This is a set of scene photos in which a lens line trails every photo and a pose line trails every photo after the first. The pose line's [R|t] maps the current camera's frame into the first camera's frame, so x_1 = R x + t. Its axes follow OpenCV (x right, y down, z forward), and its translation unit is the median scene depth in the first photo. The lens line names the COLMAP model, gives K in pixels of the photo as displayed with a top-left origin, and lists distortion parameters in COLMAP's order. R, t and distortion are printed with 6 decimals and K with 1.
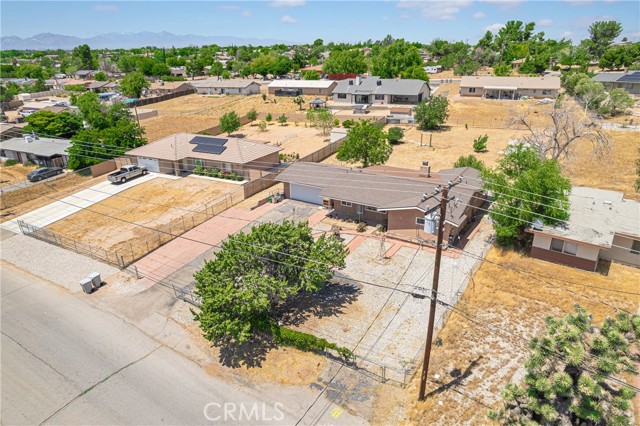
lens RADIAL K [[408.8, 0, 318.1], [0, 408.8, 212.7], [0, 0, 1]] dist [-0.075502, 0.068571]
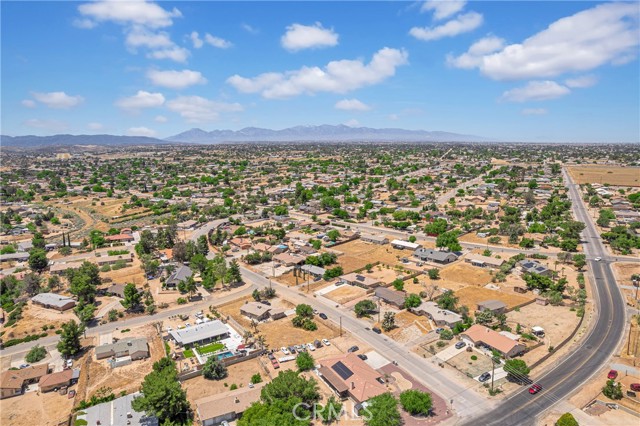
lens RADIAL K [[408.8, 0, 318.1], [0, 408.8, 212.7], [0, 0, 1]] dist [-0.075502, 0.068571]
pose [[0.924133, 0.070536, -0.375504, 0.772133], [-0.146333, 0.973213, -0.177320, -0.030488], [0.352938, 0.218816, 0.909700, -2.806850]]
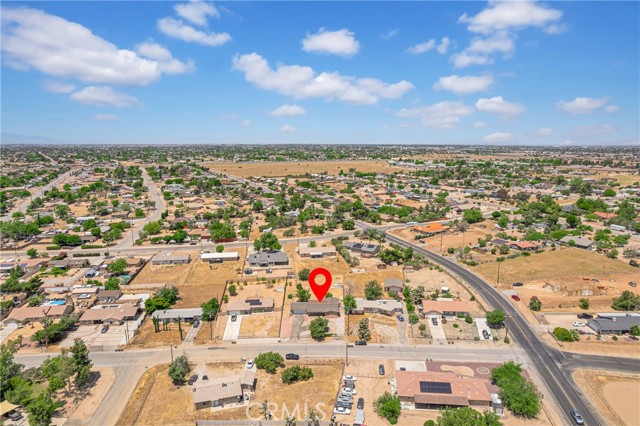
lens RADIAL K [[408.8, 0, 318.1], [0, 408.8, 212.7], [0, 0, 1]] dist [-0.075502, 0.068571]
pose [[0.842493, -0.084267, 0.532076, -1.504930], [0.195427, 0.968215, -0.156101, -0.258009], [-0.502010, 0.235496, 0.832183, -2.070015]]
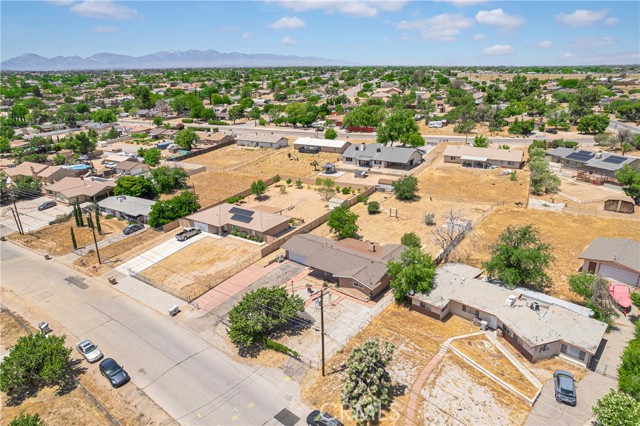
lens RADIAL K [[408.8, 0, 318.1], [0, 408.8, 212.7], [0, 0, 1]] dist [-0.075502, 0.068571]
pose [[0.995671, 0.030130, -0.087932, 0.146173], [-0.033482, 0.998758, -0.036896, -0.134169], [0.086712, 0.039680, 0.995443, -0.478107]]
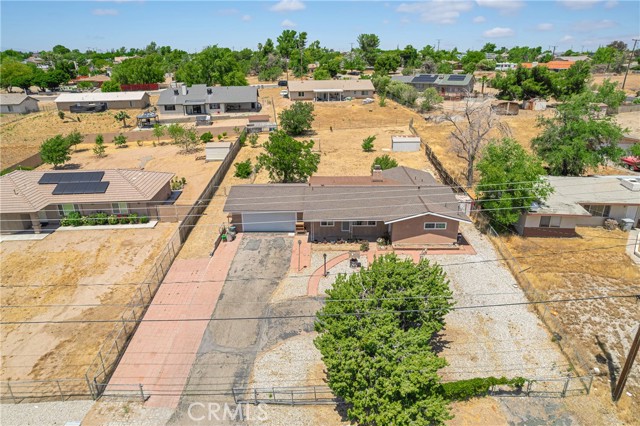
lens RADIAL K [[408.8, 0, 318.1], [0, 408.8, 212.7], [0, 0, 1]] dist [-0.075502, 0.068571]
pose [[0.843551, -0.182288, 0.505166, -0.285885], [0.191298, 0.980925, 0.034525, -0.058608], [-0.501823, 0.067513, 0.862331, 0.177034]]
